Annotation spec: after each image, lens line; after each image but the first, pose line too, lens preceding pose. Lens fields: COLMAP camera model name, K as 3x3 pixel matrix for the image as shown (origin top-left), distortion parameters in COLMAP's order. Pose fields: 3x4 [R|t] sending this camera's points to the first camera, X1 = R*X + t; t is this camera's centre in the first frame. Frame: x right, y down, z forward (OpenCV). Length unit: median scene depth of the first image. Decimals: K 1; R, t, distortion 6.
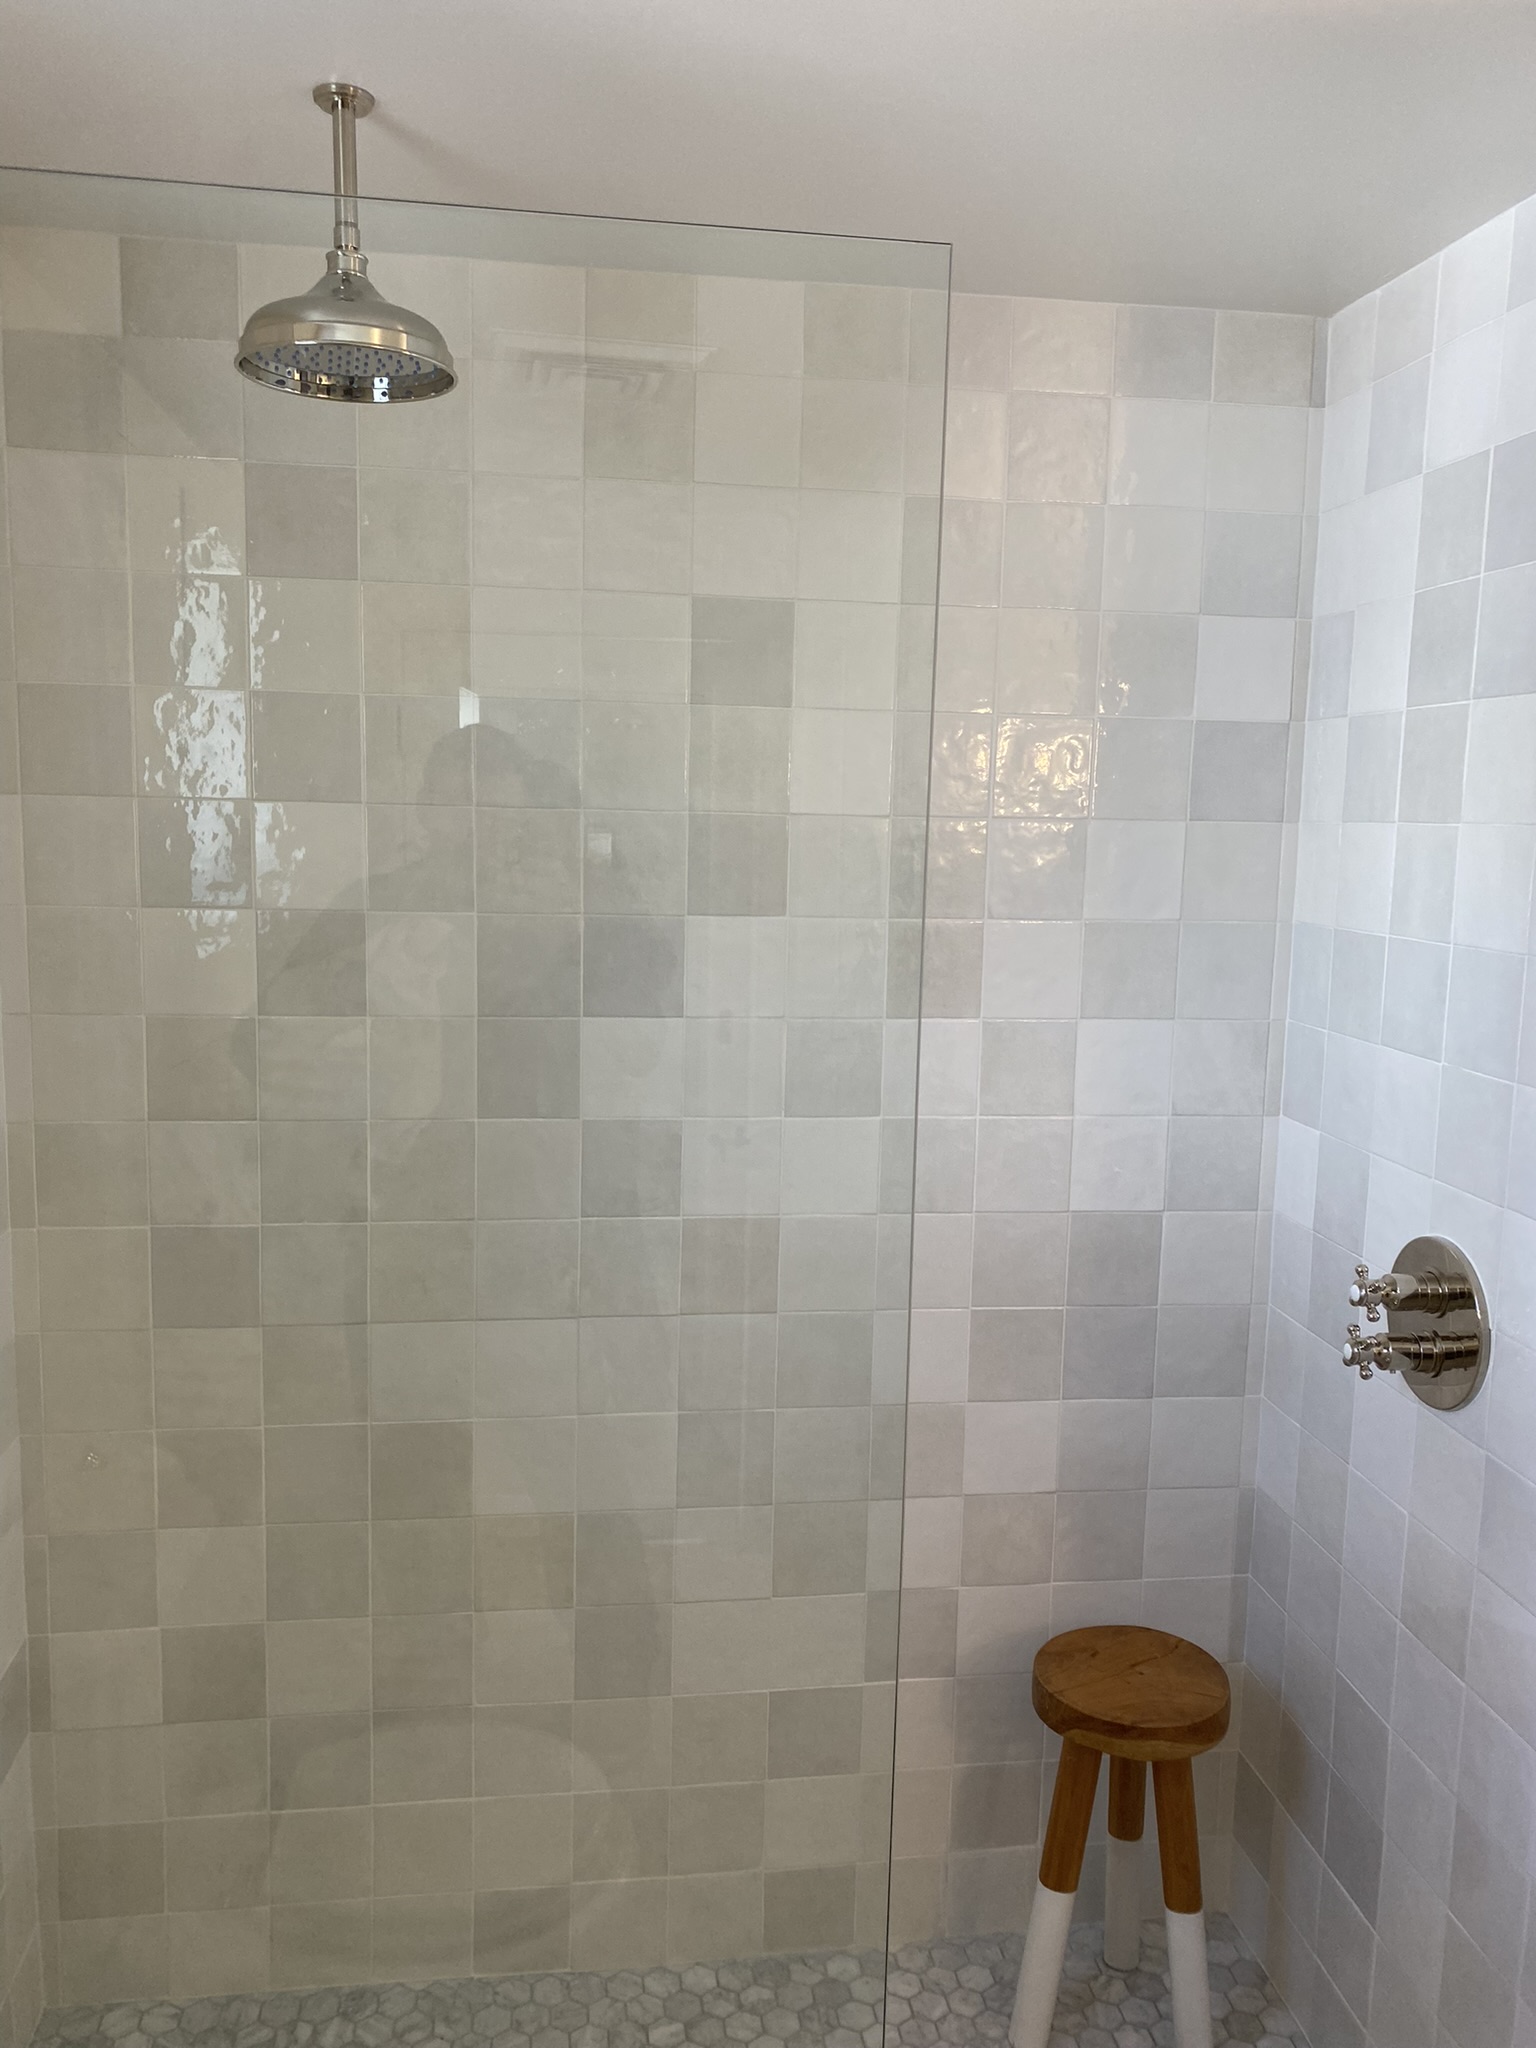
lens RADIAL K [[1541.6, 0, 768.2], [0, 1541.6, 1027.0], [0, 0, 1]] dist [0.052655, -0.066126]
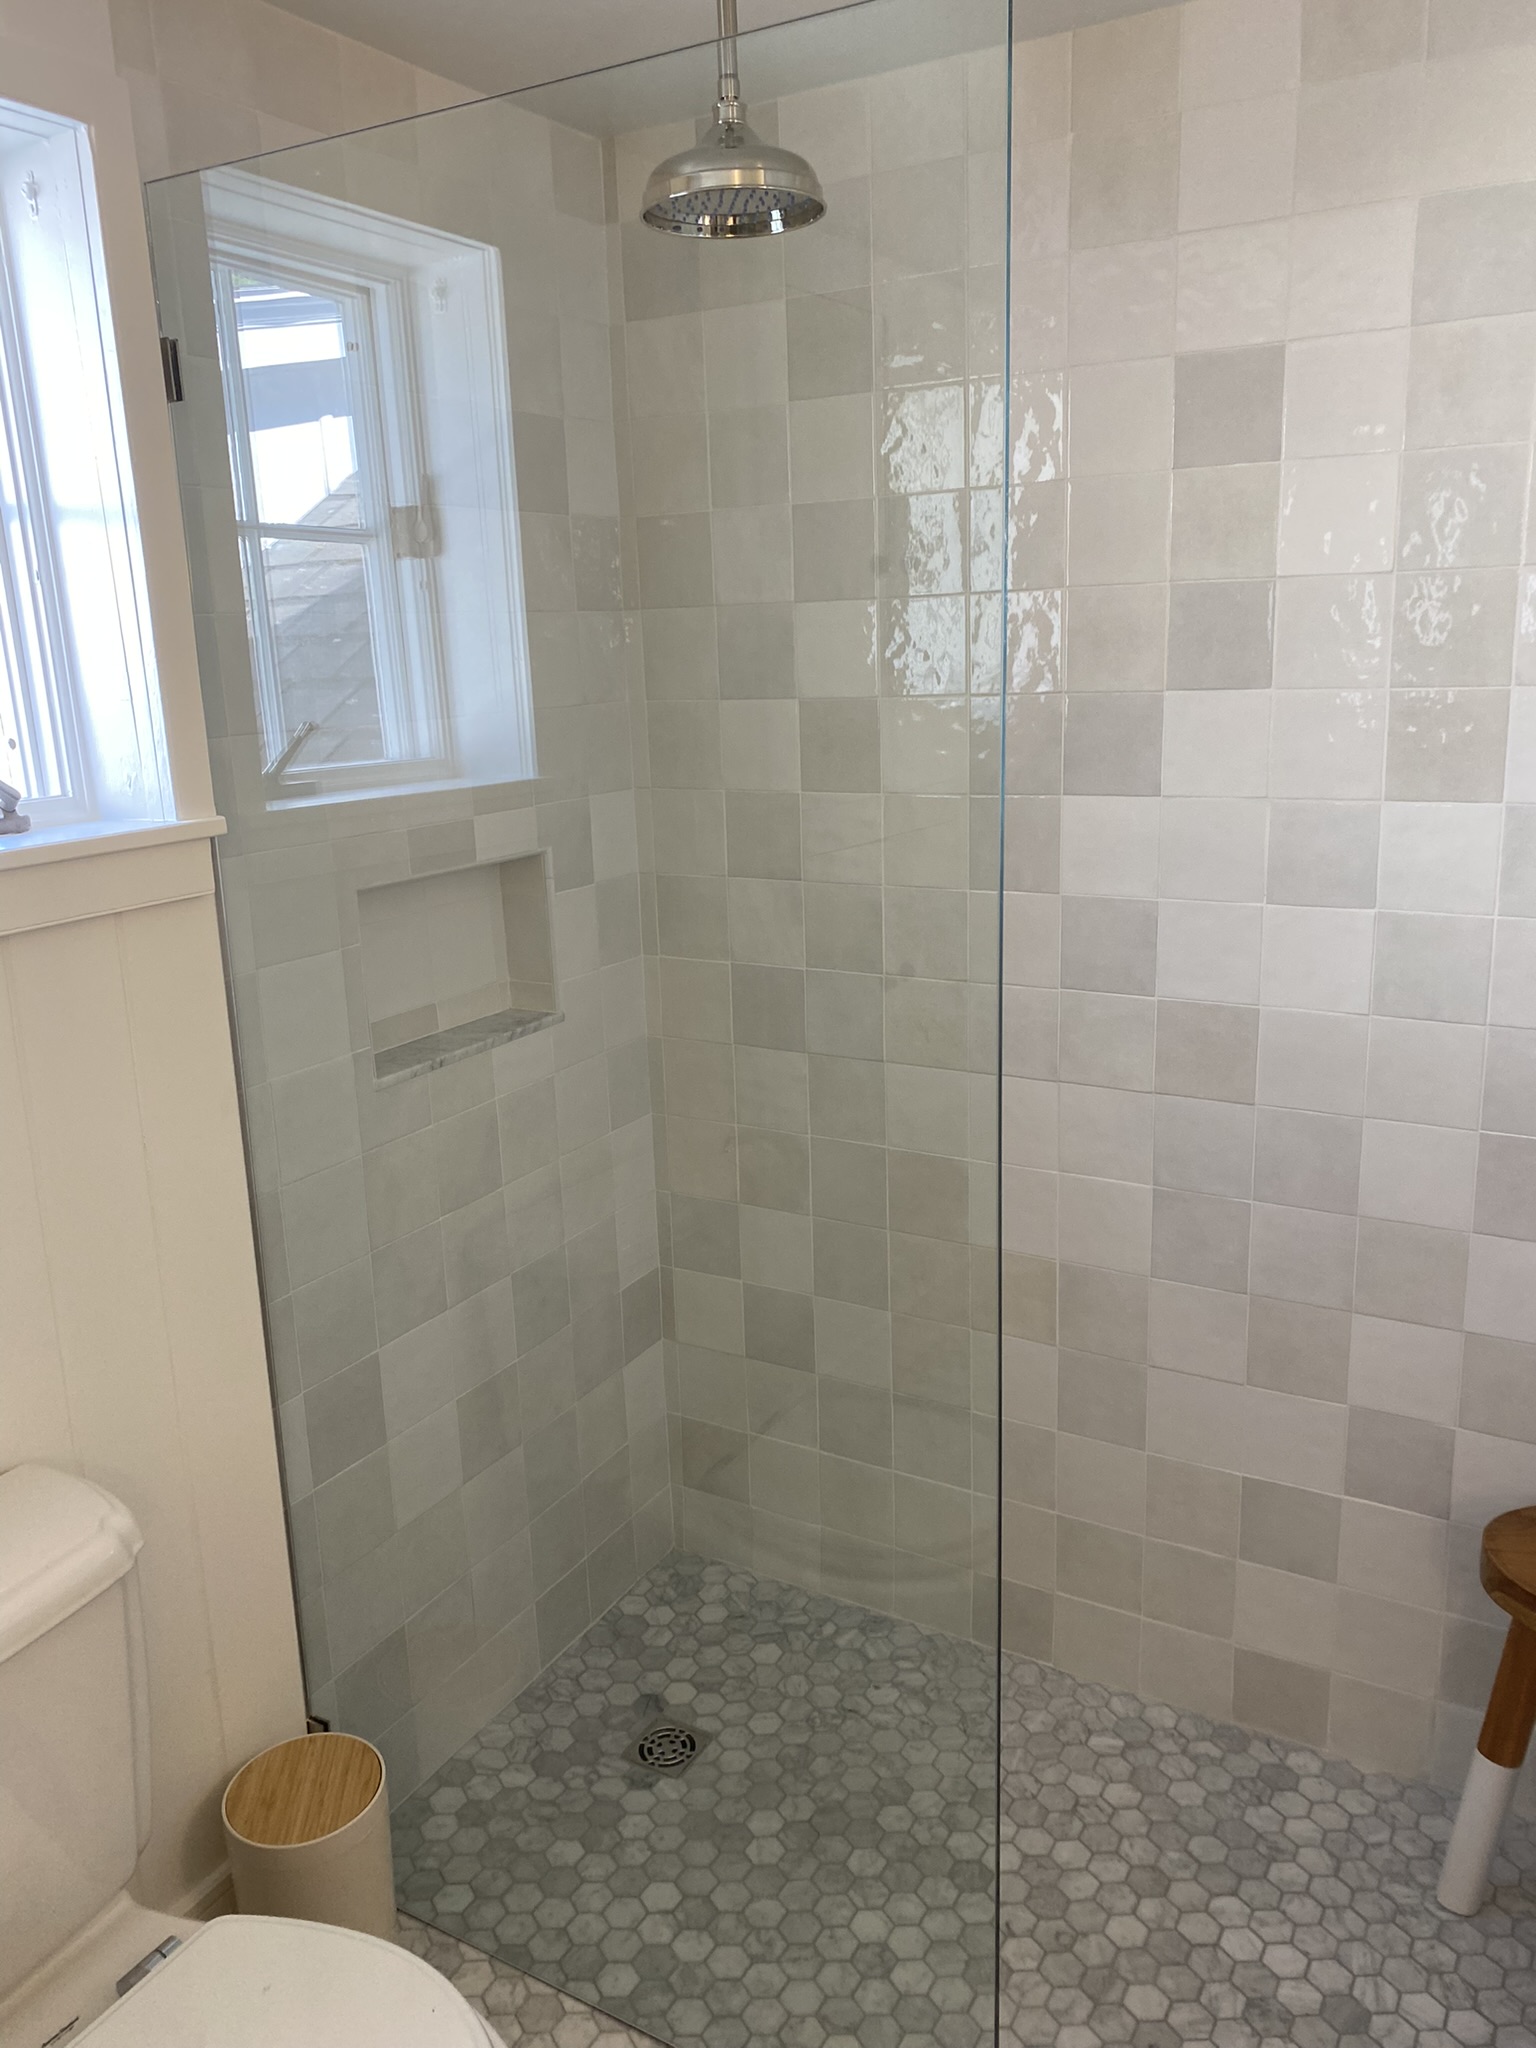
lens RADIAL K [[1541.6, 0, 760.5], [0, 1541.6, 1018.2], [0, 0, 1]] dist [0.052655, -0.066126]
pose [[0.794426, 0.099748, -0.599114, 0.343858], [-0.032747, 0.992022, 0.121741, 0.021464], [0.606477, -0.077095, 0.791355, 0.036963]]
